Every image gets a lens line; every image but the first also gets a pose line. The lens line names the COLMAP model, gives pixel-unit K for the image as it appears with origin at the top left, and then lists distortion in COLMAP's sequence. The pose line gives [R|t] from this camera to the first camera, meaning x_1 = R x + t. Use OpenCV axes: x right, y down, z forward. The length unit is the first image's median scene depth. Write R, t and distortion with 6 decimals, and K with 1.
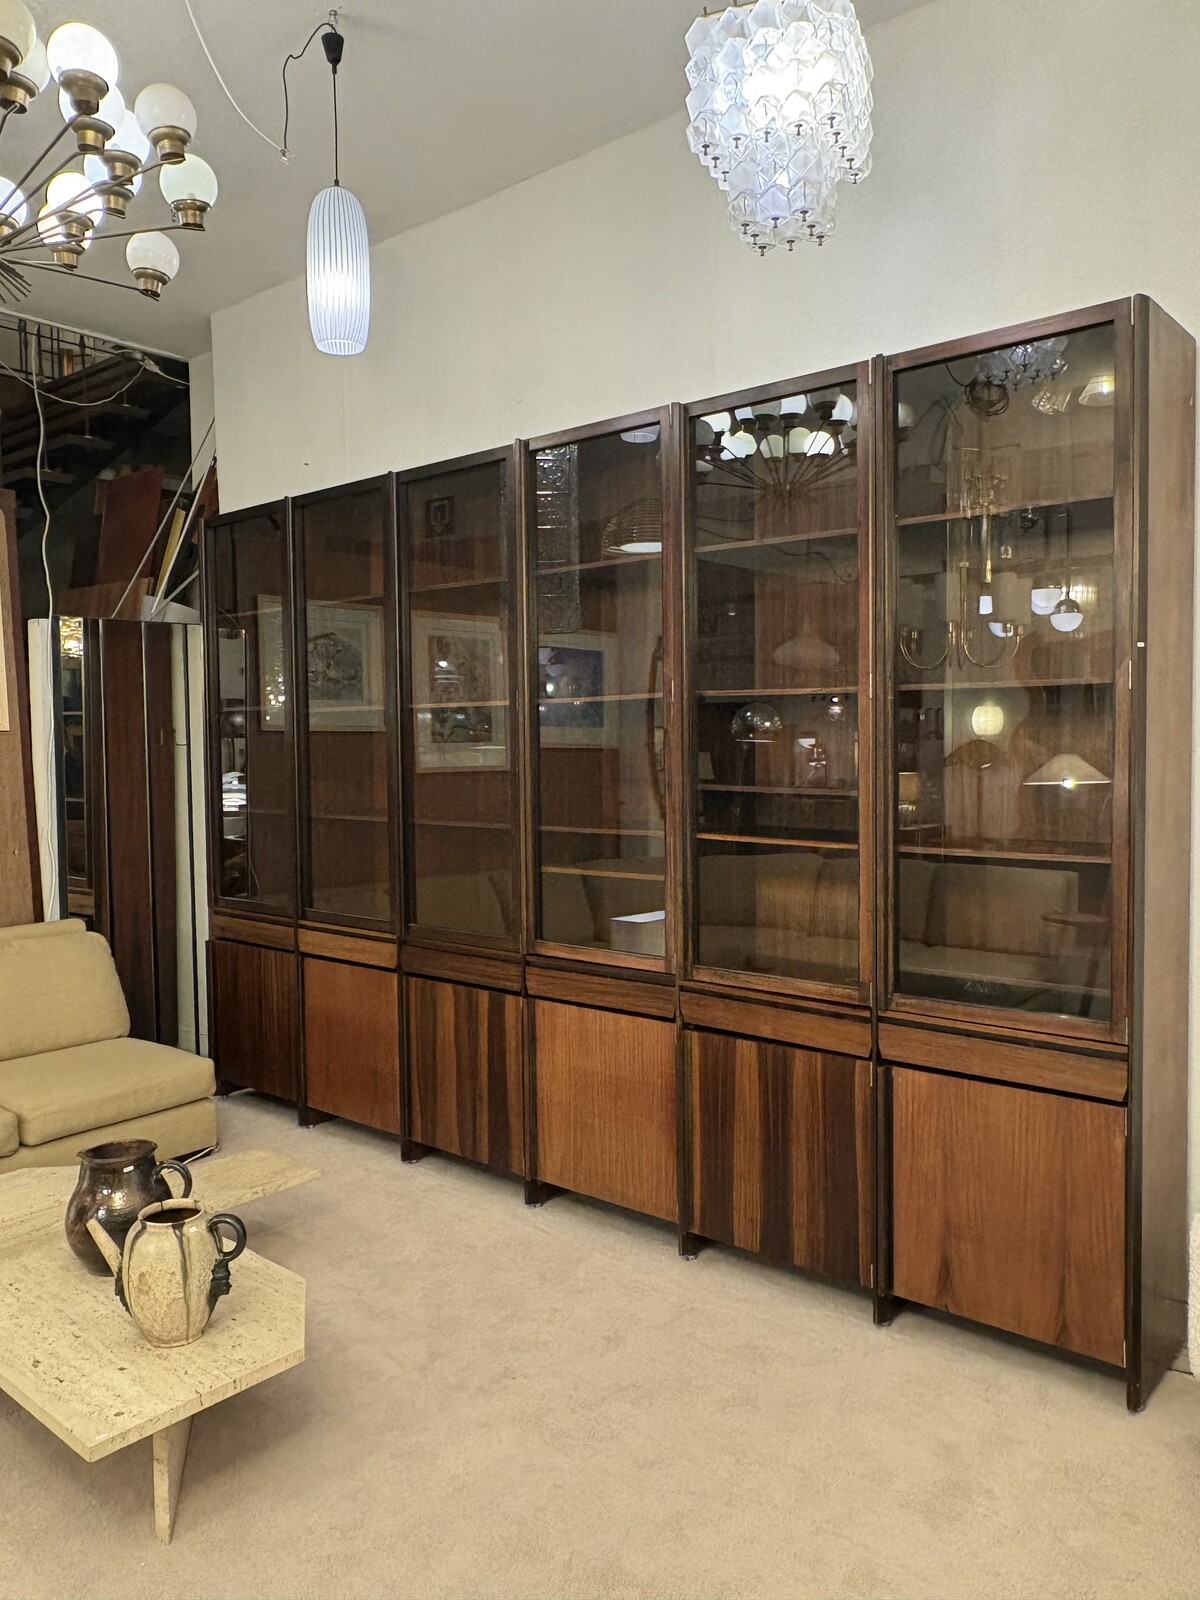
lens RADIAL K [[1183.2, 0, 600.0], [0, 1183.2, 800.0], [0, 0, 1]] dist [-0.003760, -0.001932]
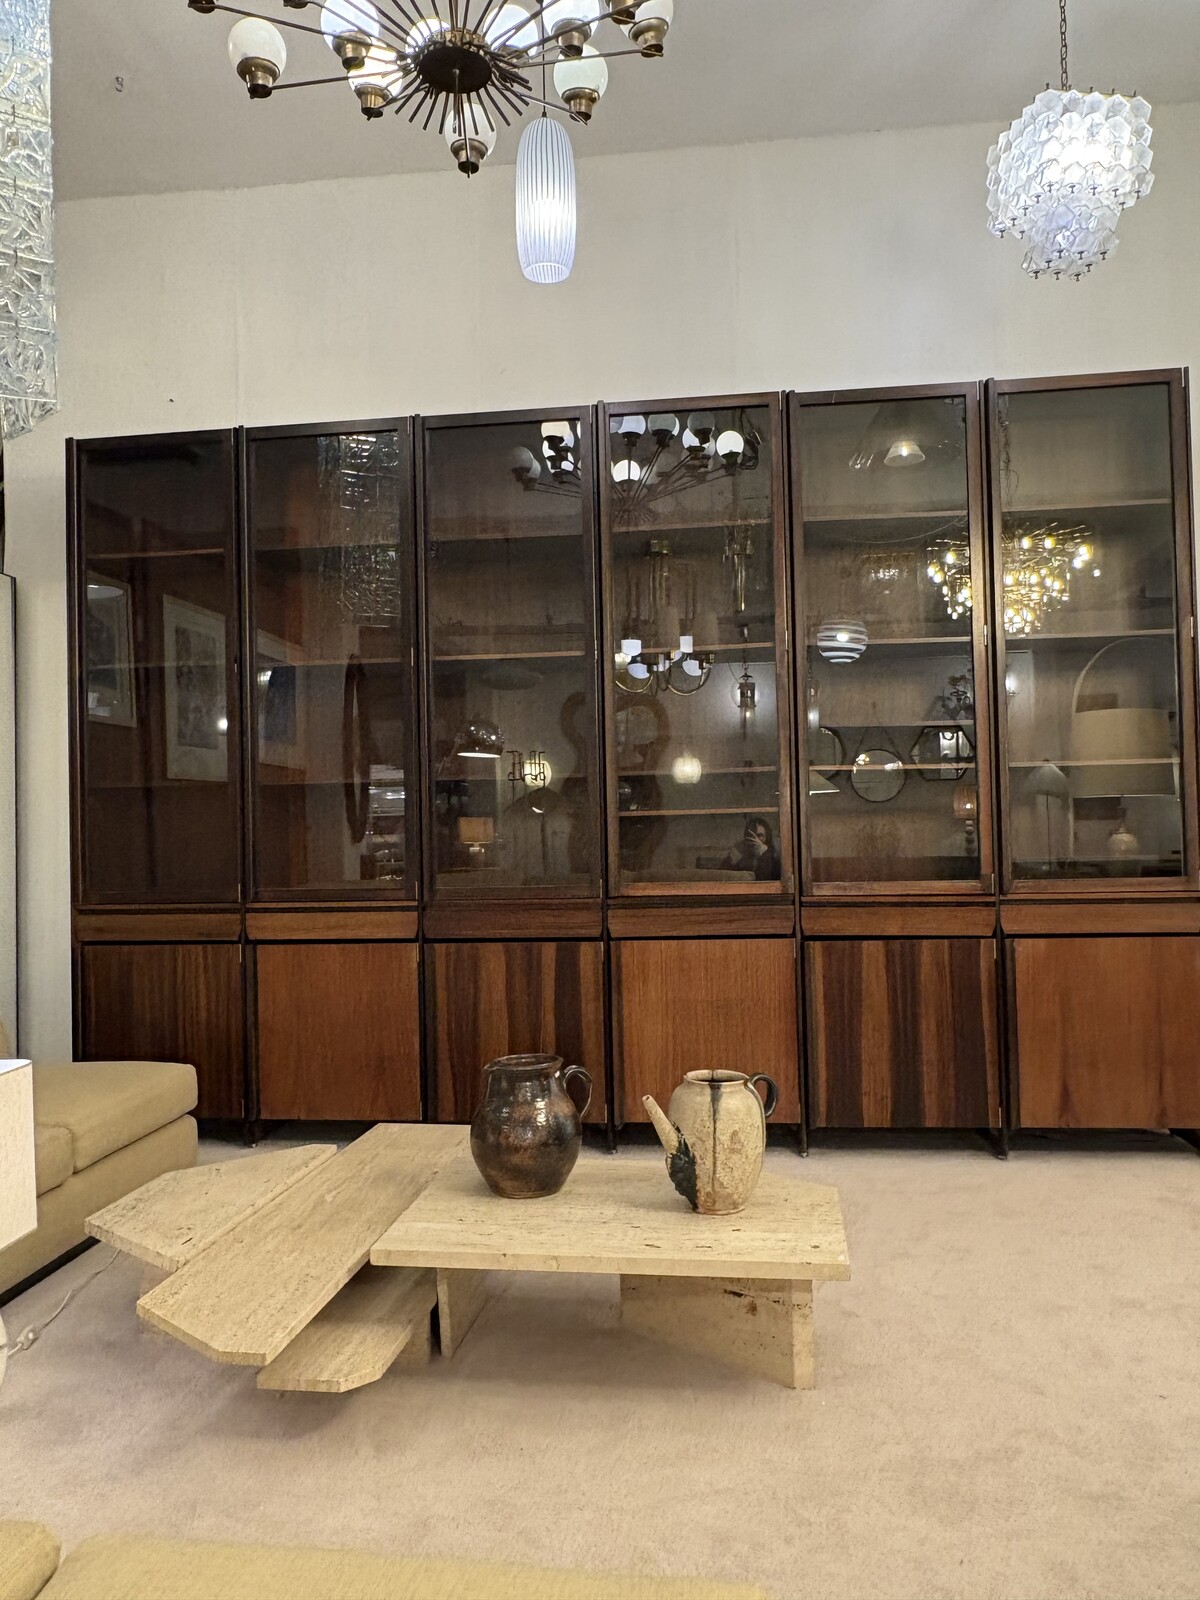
lens RADIAL K [[1221.7, 0, 602.8], [0, 1221.7, 808.9], [0, 0, 1]] dist [-0.005007, 0.000010]
pose [[0.837837, 0.001608, 0.545918, -0.710766], [0.038630, 0.997314, -0.062225, 0.132394], [-0.544552, 0.073223, 0.835525, 0.133353]]
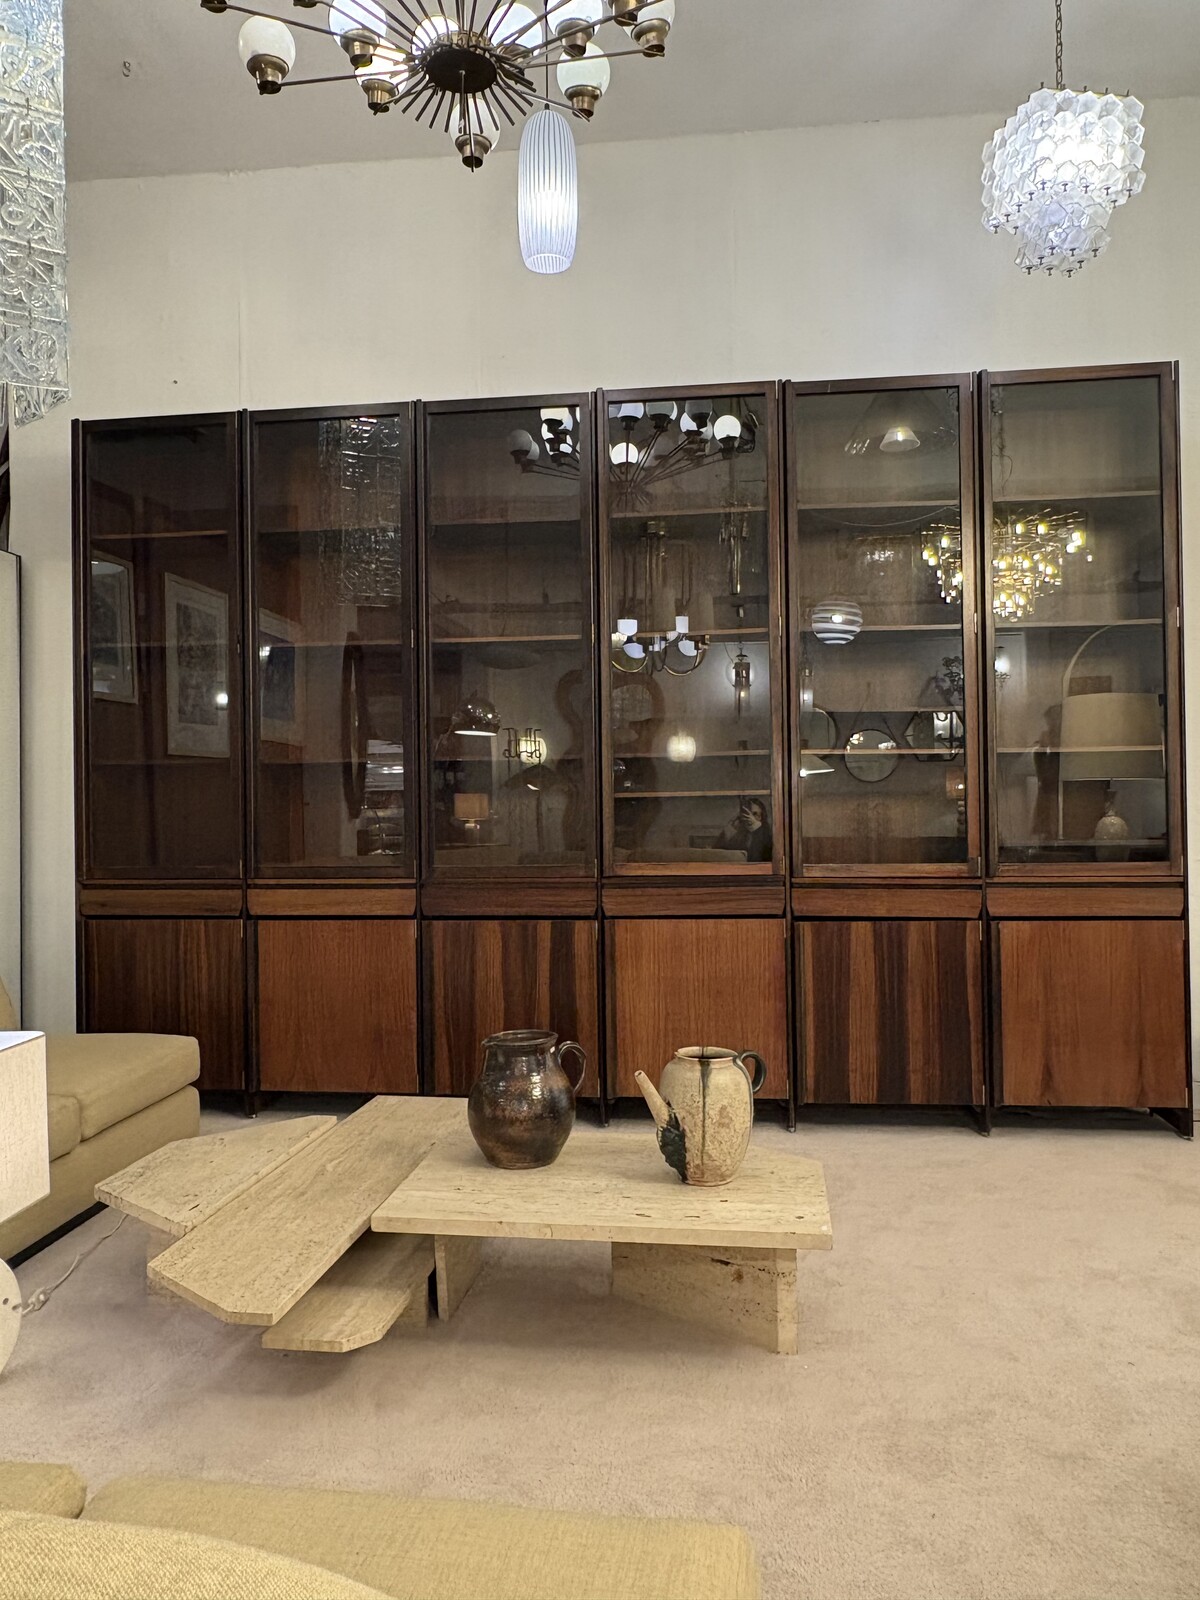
lens RADIAL K [[1224.1, 0, 600.0], [0, 1224.1, 800.0], [0, 0, 1]] dist [-0.003545, -0.002188]
pose [[0.836565, 0.001820, 0.547865, -0.725282], [0.029784, 0.998365, -0.048795, 0.127665], [-0.547058, 0.057138, 0.835143, 0.112650]]
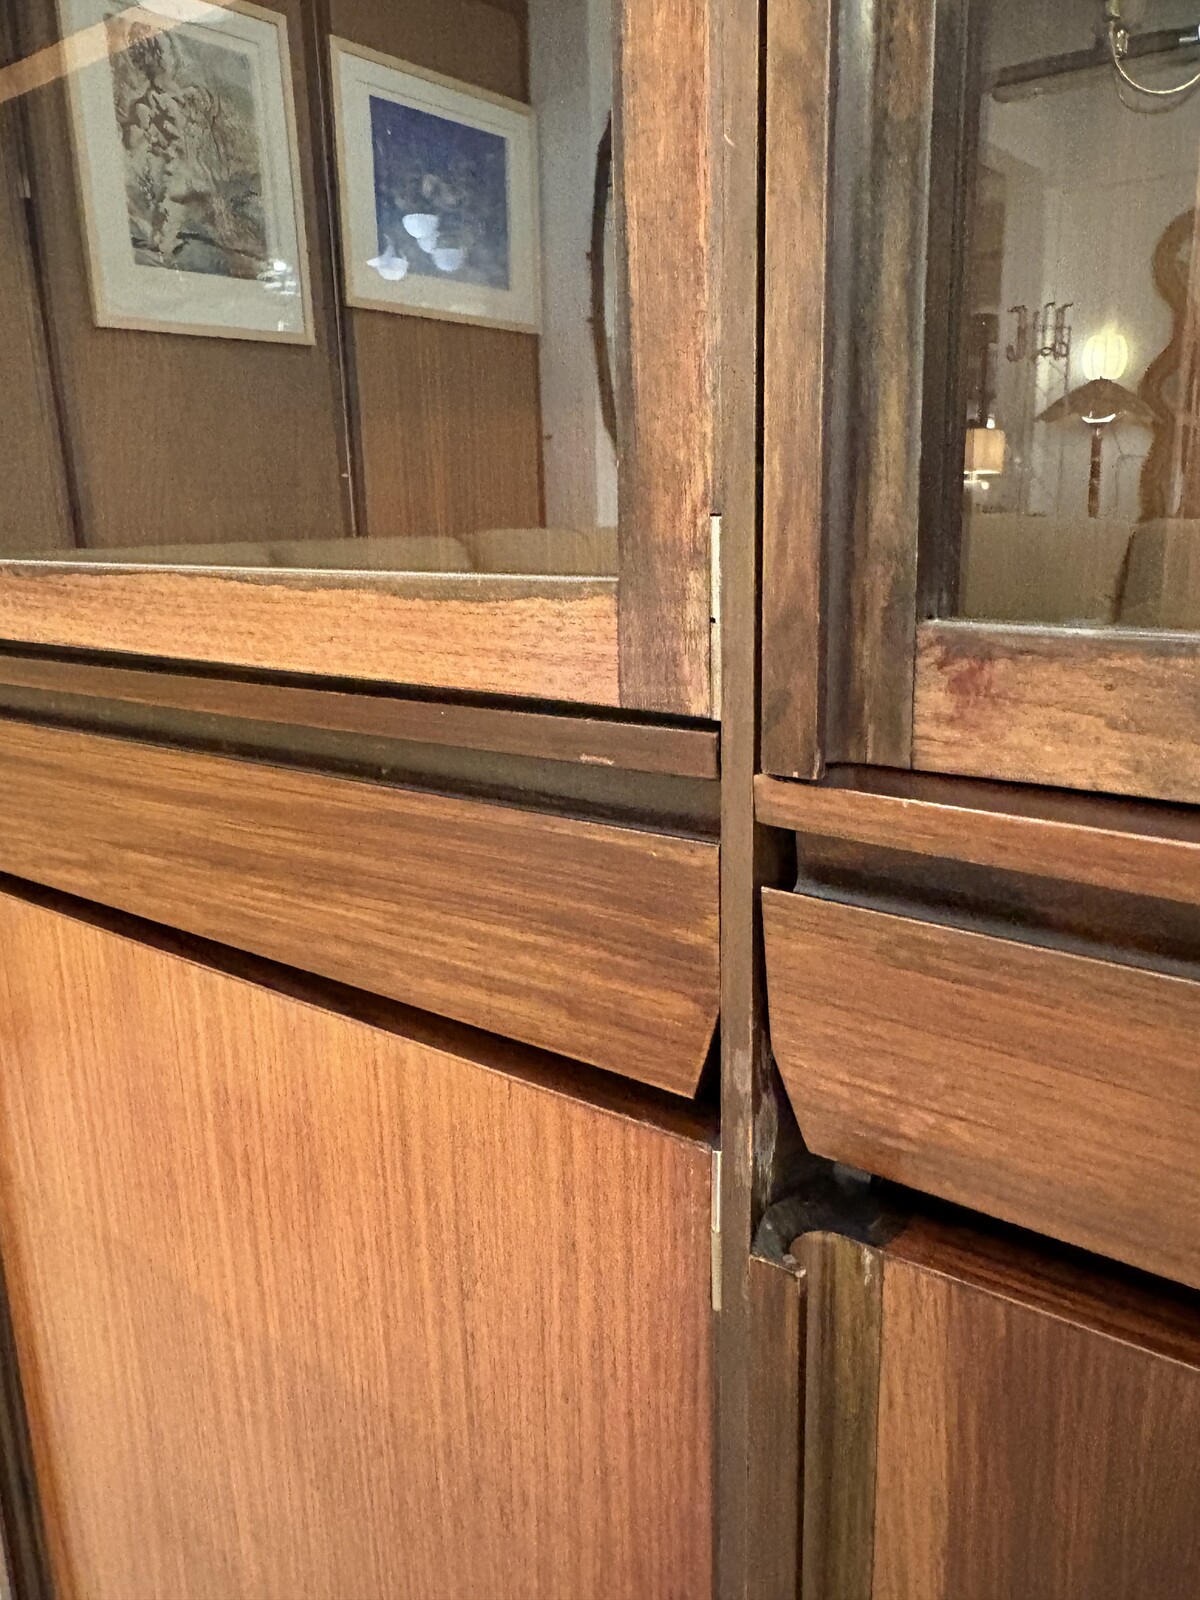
lens RADIAL K [[1233.1, 0, 605.8], [0, 1233.1, 792.3], [0, 0, 1]] dist [-0.008075, -0.003116]
pose [[0.998949, -0.020552, 0.040978, 0.048999], [0.012330, 0.981389, 0.191632, 0.132332], [-0.044153, -0.190925, 0.980611, 0.890533]]
